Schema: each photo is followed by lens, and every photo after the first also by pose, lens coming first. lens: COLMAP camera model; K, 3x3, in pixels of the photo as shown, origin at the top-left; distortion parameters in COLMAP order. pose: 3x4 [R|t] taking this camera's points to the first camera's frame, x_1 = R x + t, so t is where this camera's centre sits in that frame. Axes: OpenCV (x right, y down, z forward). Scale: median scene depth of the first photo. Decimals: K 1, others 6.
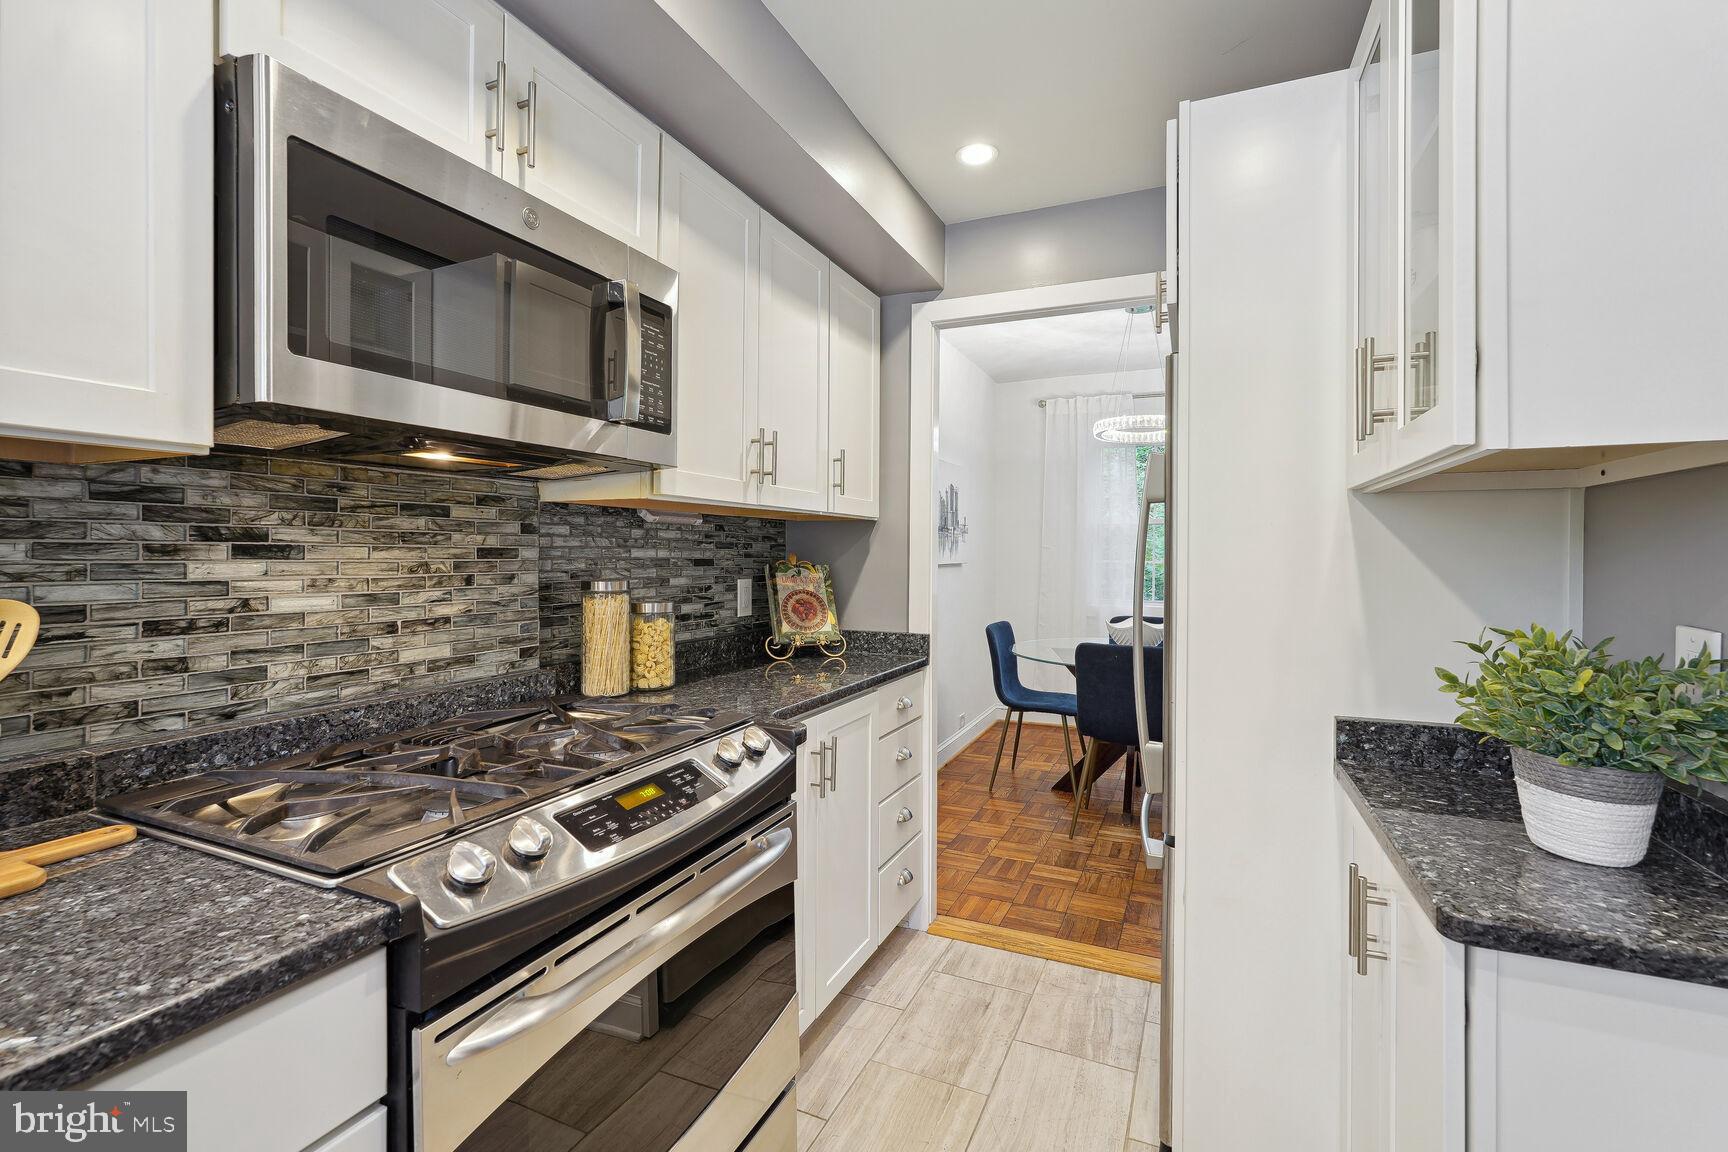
lens RADIAL K [[765.4, 0, 867.2], [0, 765.4, 556.2], [0, 0, 1]] dist [0.000347, 0.000185]
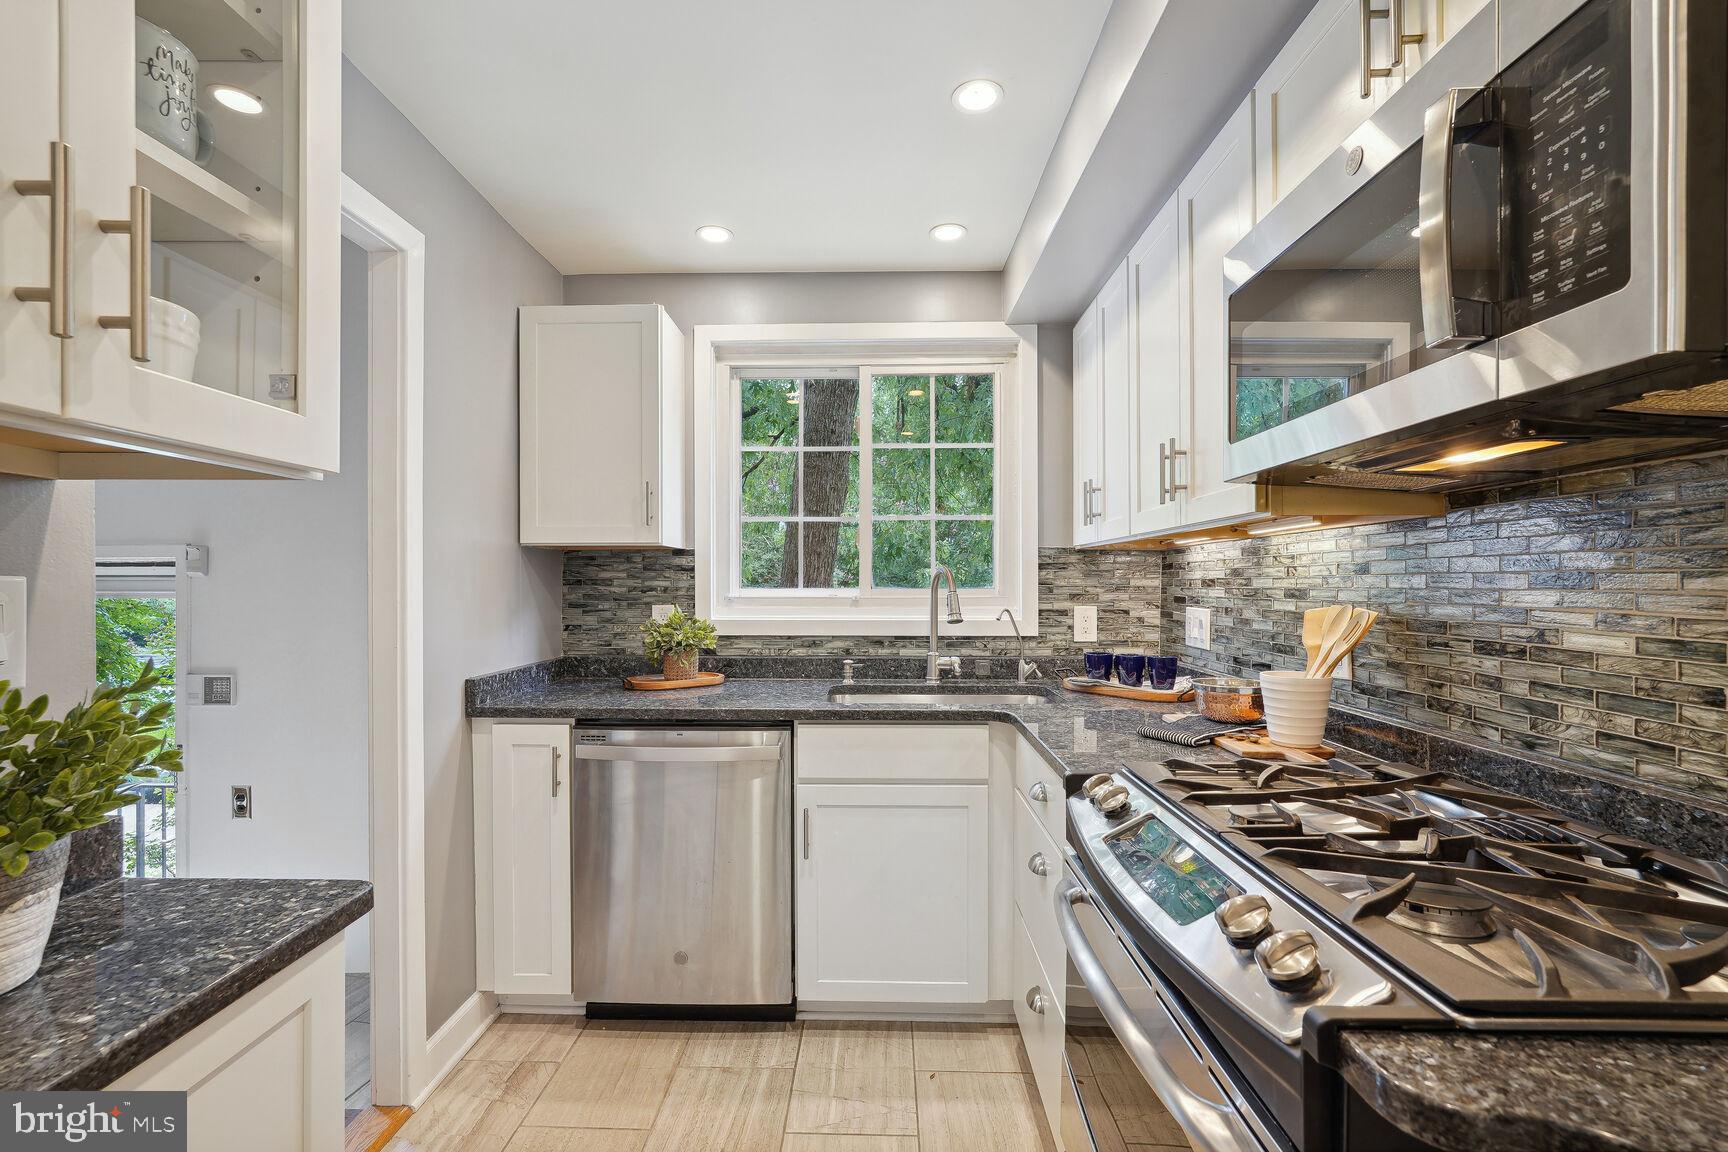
lens RADIAL K [[762.0, 0, 861.0], [0, 762.0, 587.2], [0, 0, 1]] dist [-0.000677, 0.000028]
pose [[-0.922765, -0.000712, -0.385362, 0.352336], [-0.004562, 0.999948, 0.009077, -0.002138], [0.385336, 0.010134, -0.922721, 1.592795]]
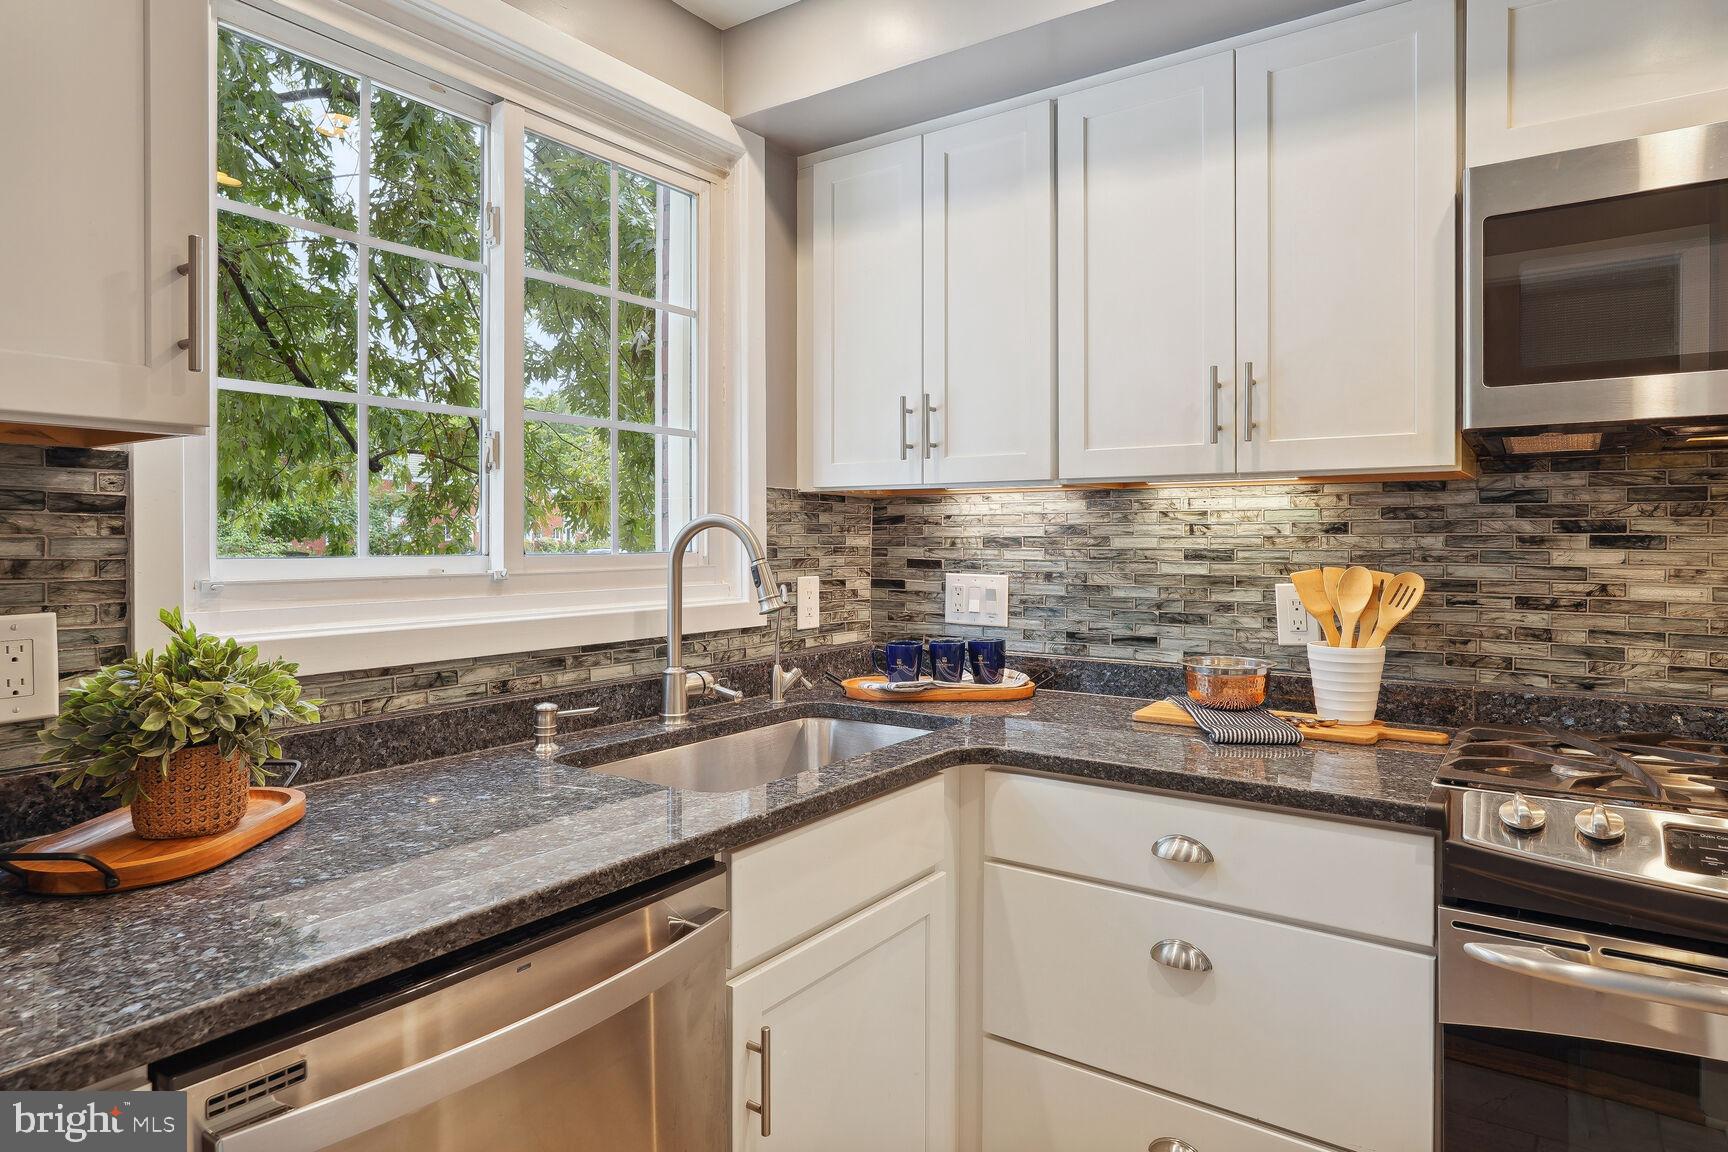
lens RADIAL K [[997.6, 0, 863.6], [0, 997.6, 542.6], [0, 0, 1]] dist [-0.000396, -0.000440]
pose [[-0.186978, 0.002311, -0.982361, 0.827920], [-0.005696, 0.999978, 0.003437, -0.003847], [0.982348, 0.006238, -0.186961, 0.222759]]
